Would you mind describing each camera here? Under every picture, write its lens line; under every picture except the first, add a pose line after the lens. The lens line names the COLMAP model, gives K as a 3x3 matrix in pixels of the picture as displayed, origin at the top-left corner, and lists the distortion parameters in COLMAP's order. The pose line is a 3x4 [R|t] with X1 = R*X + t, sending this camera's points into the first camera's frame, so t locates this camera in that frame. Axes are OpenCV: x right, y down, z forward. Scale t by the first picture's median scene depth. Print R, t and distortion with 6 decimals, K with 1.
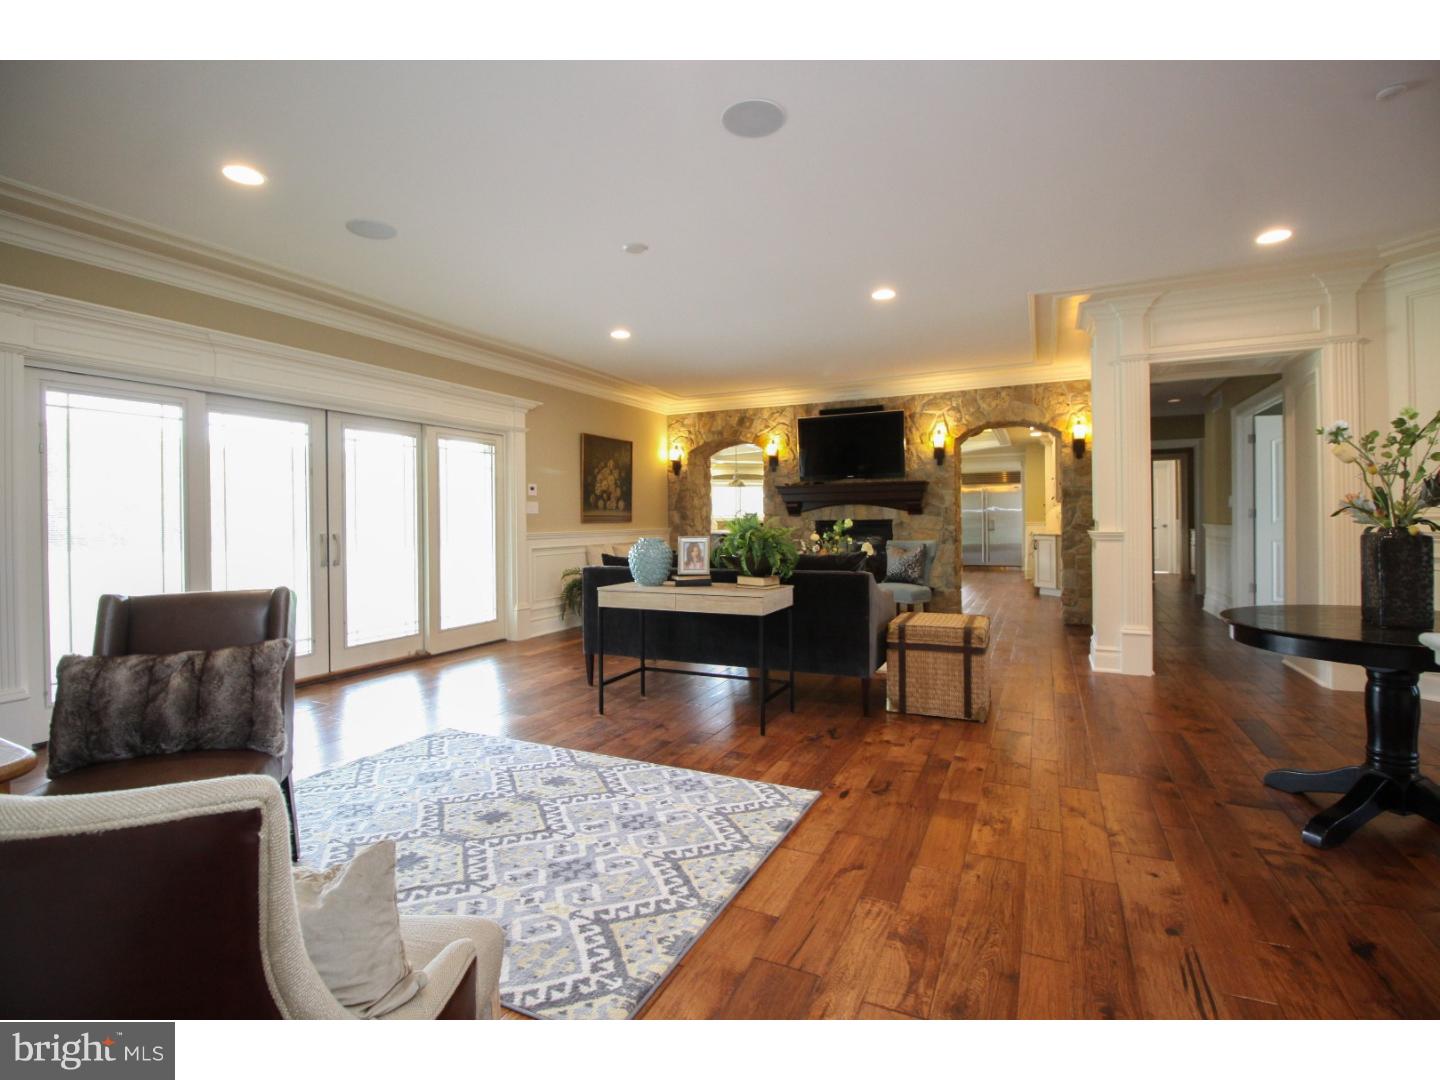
lens RADIAL K [[678.3, 0, 724.0], [0, 678.3, 520.9], [0, 0, 1]] dist [-0.002923, -0.000754]
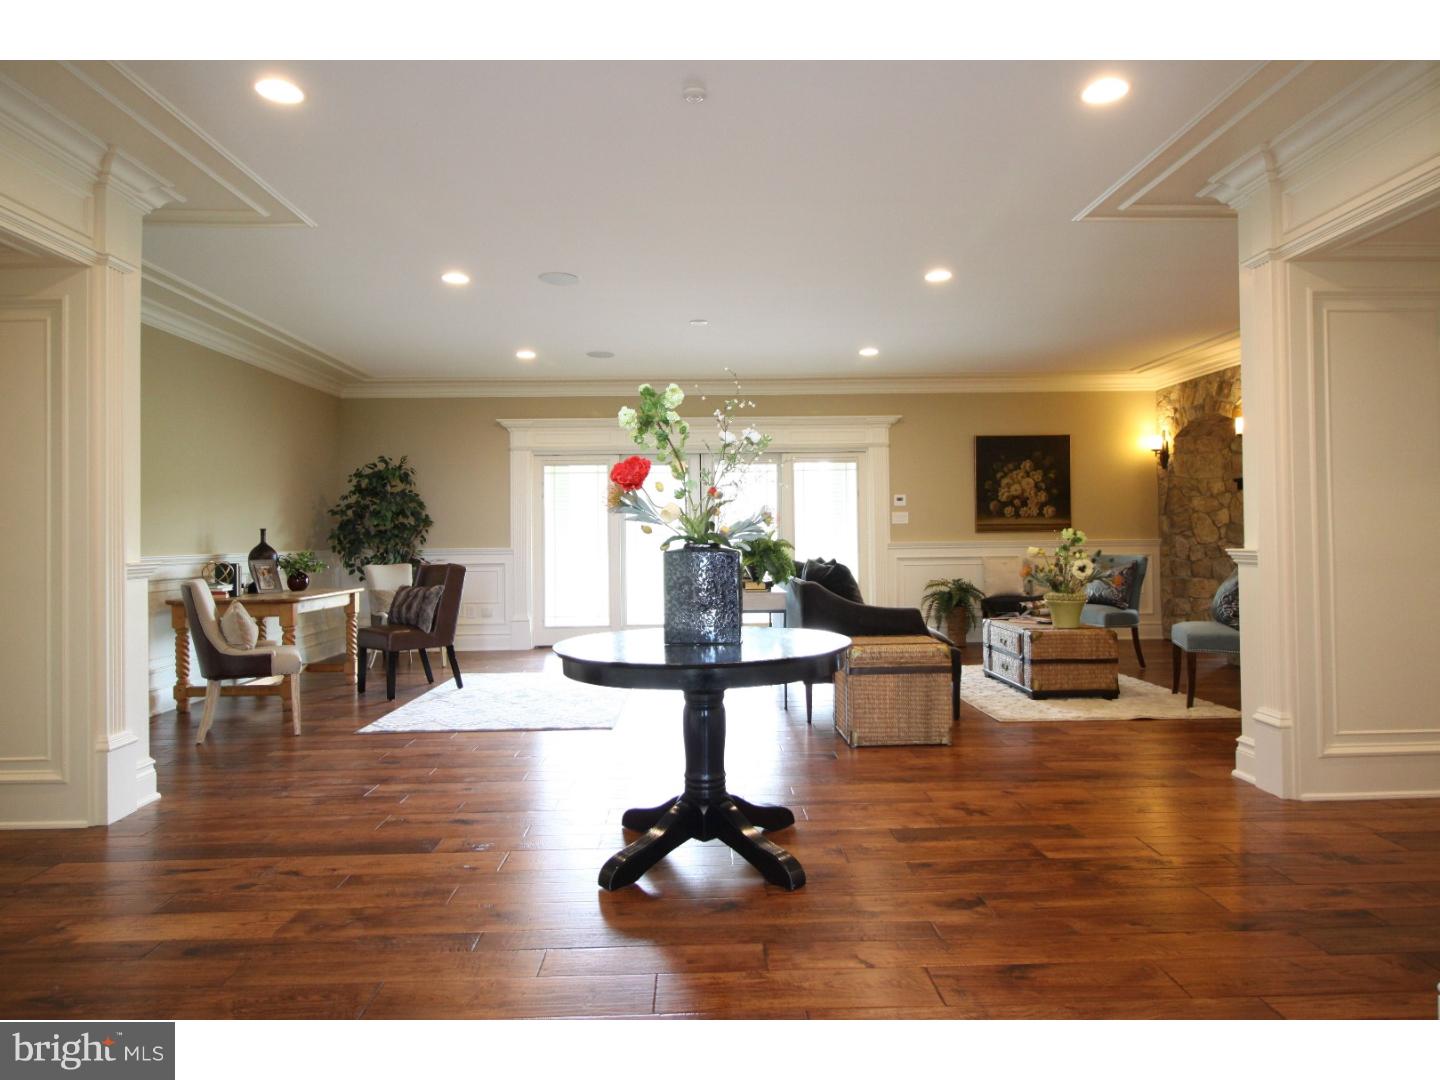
lens RADIAL K [[836.1, 0, 720.0], [0, 836.1, 540.0], [0, 0, 1]] dist [0.002637, 0.000103]
pose [[0.449391, 0.010600, -0.893272, 0.624978], [0.005609, 0.999876, 0.014687, -0.005102], [0.893318, -0.011610, 0.449276, 0.158258]]
